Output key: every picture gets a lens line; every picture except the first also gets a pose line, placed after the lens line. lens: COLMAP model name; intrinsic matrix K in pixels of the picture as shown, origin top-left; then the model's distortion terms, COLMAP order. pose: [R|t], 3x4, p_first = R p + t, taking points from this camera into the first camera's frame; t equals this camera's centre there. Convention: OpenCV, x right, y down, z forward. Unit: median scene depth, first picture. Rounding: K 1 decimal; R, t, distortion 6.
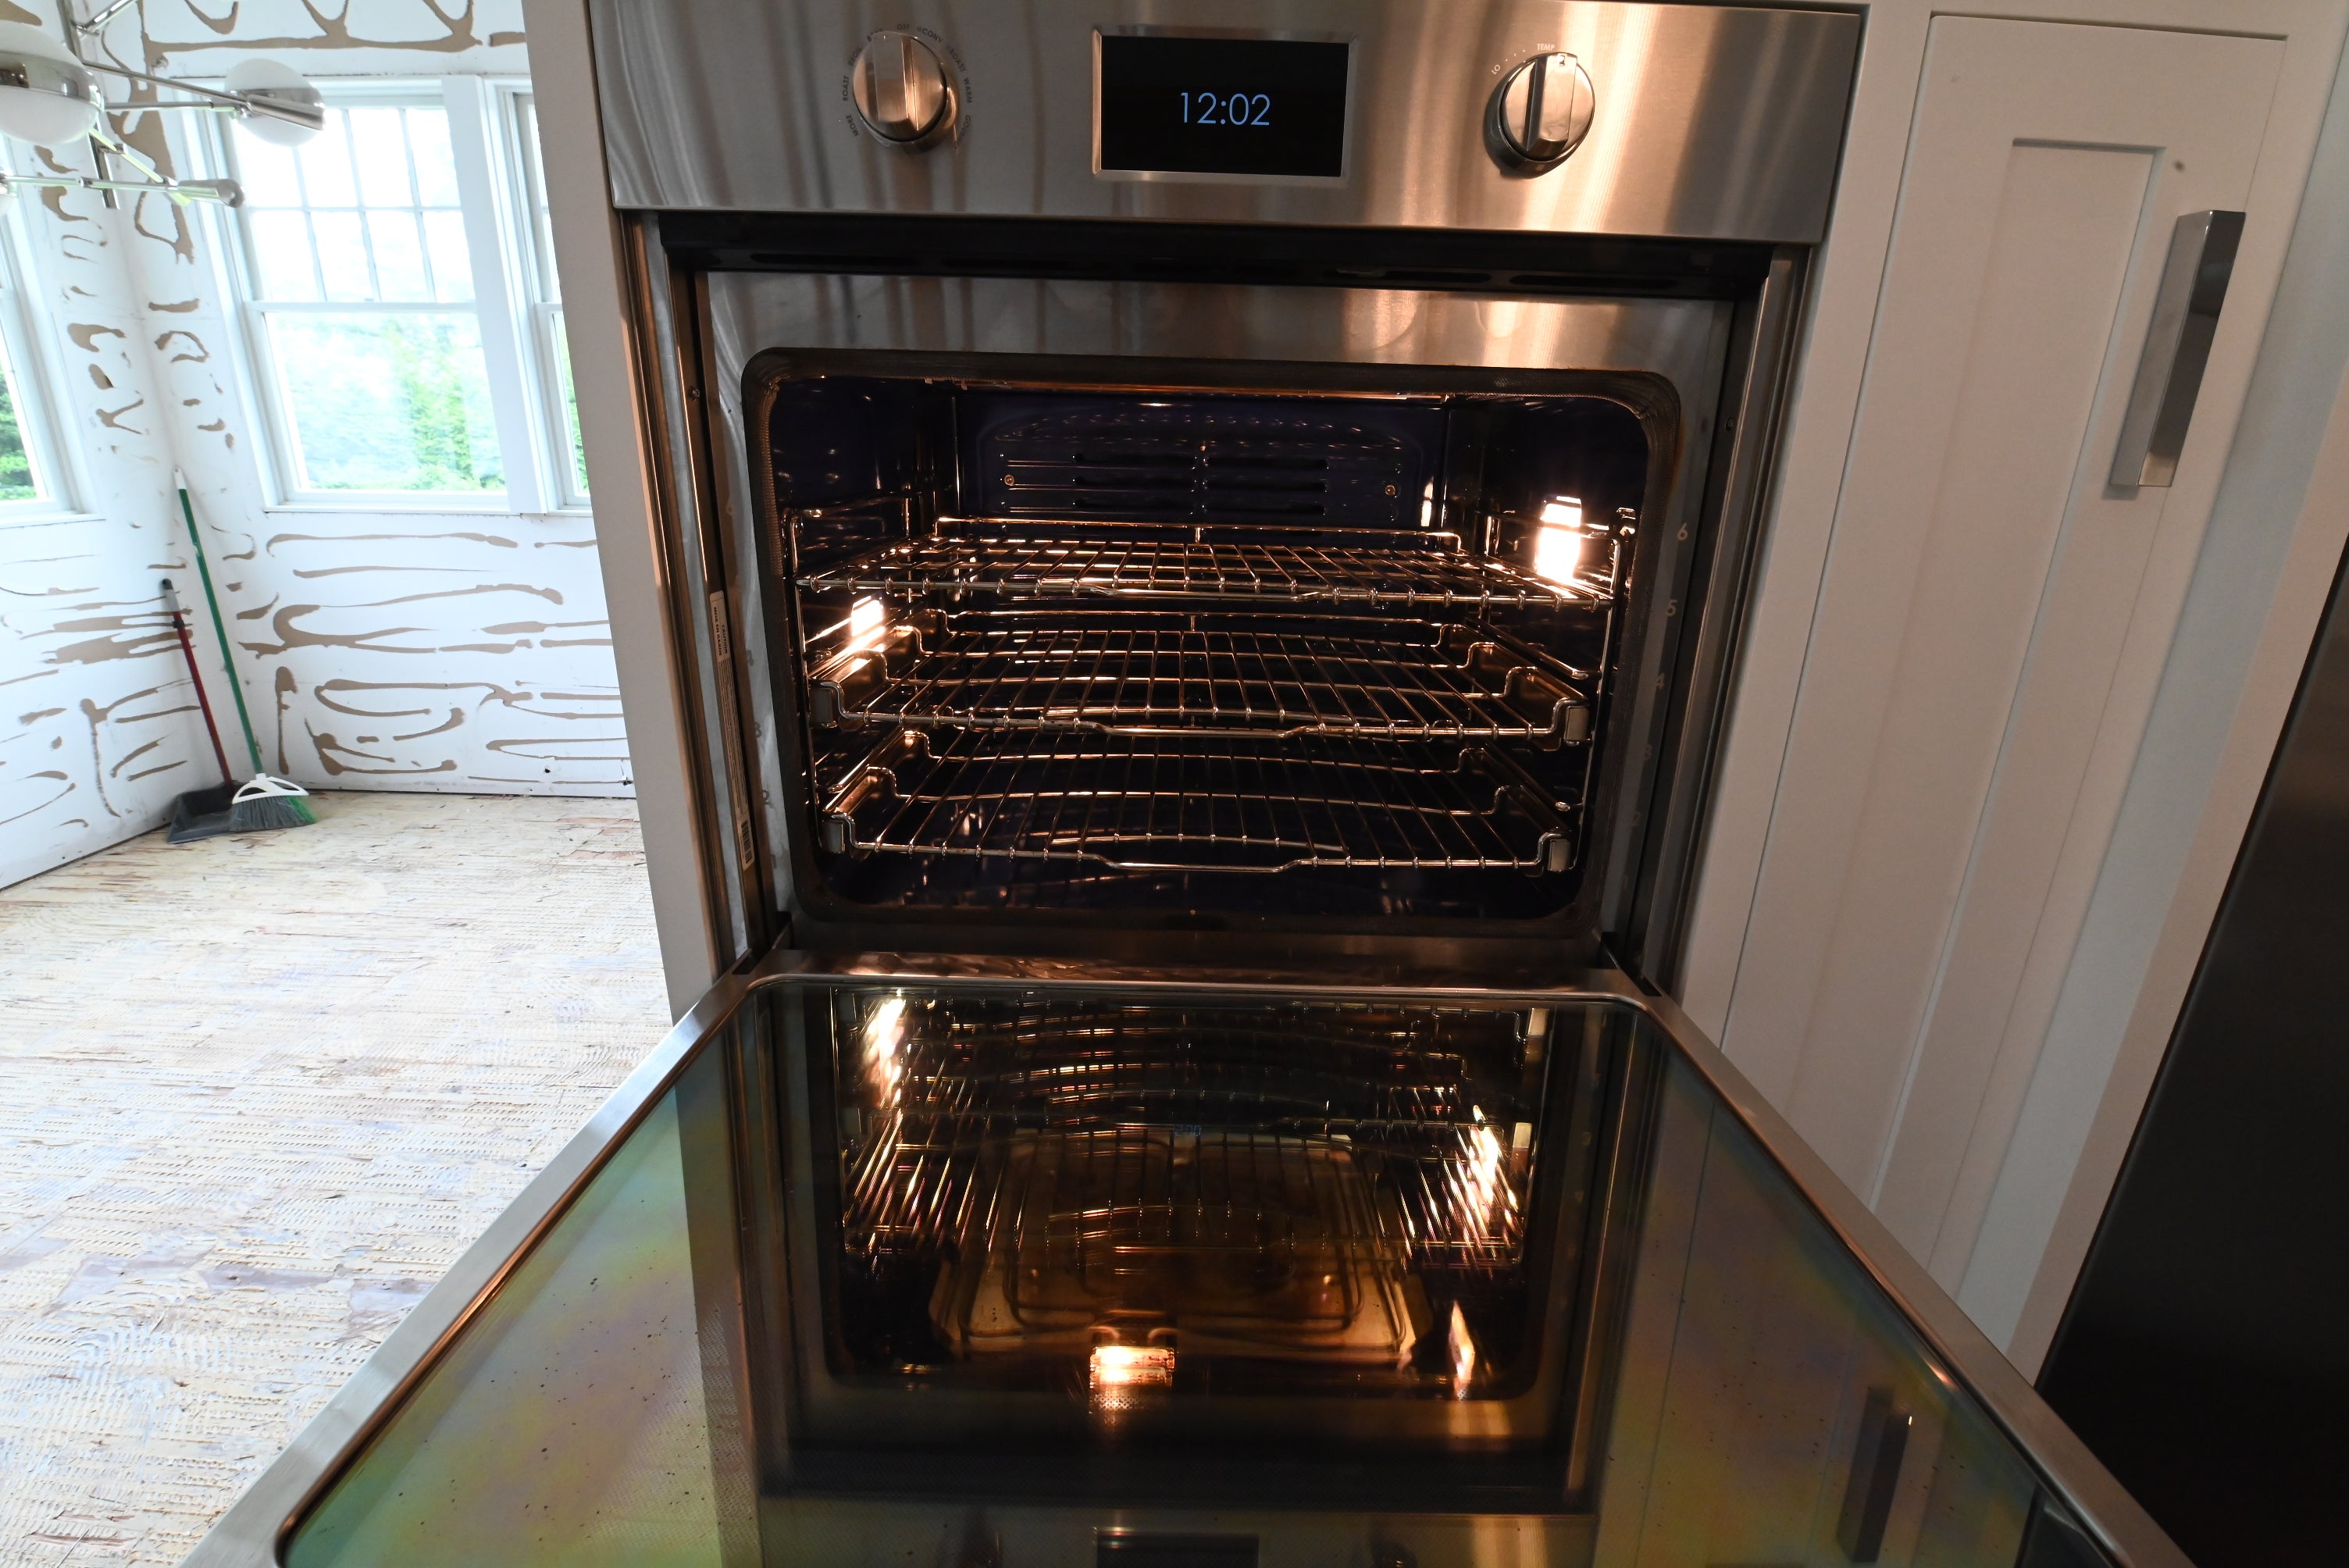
lens RADIAL K [[1044.7, 0, 1181.0], [0, 1044.7, 769.9], [0, 0, 1]] dist [-0.018516, -0.000581]
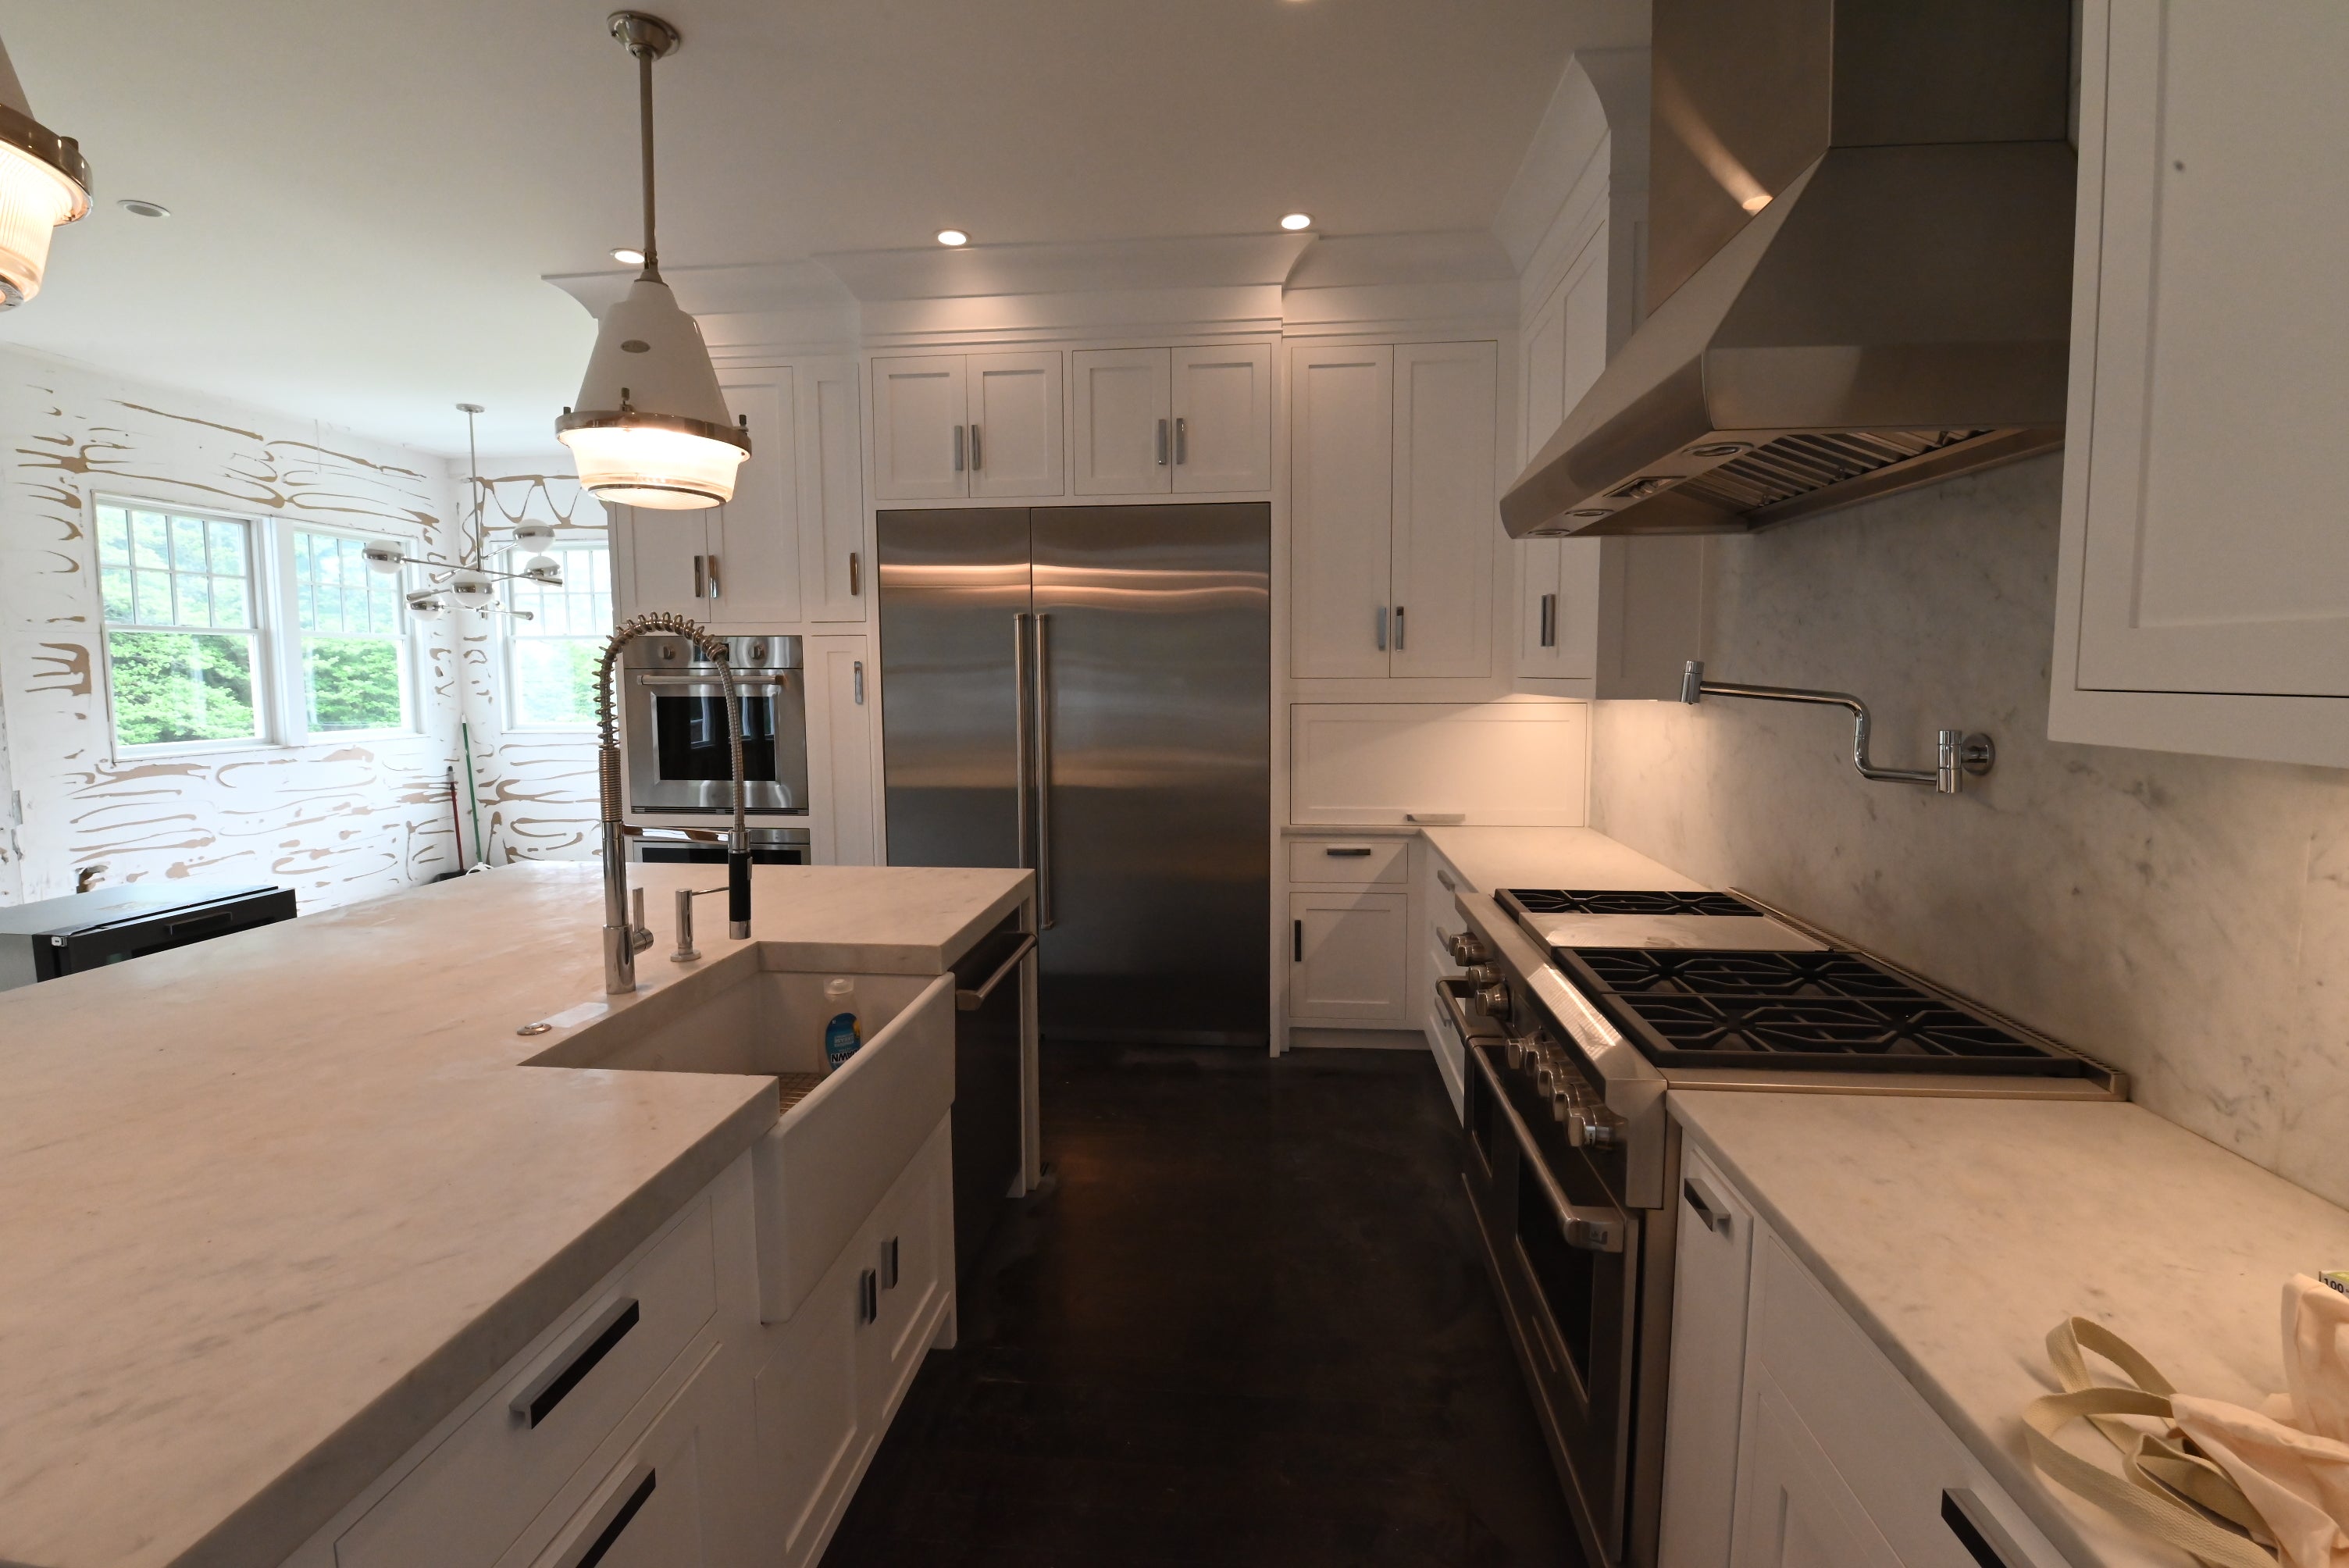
lens RADIAL K [[996.0, 0, 1157.4], [0, 996.0, 764.2], [0, 0, 1]] dist [-0.013728, -0.004891]
pose [[0.996149, -0.019149, -0.085555, 0.557085], [-0.000856, 0.973686, -0.227893, 0.249068], [0.087668, 0.227088, 0.969920, -0.757687]]
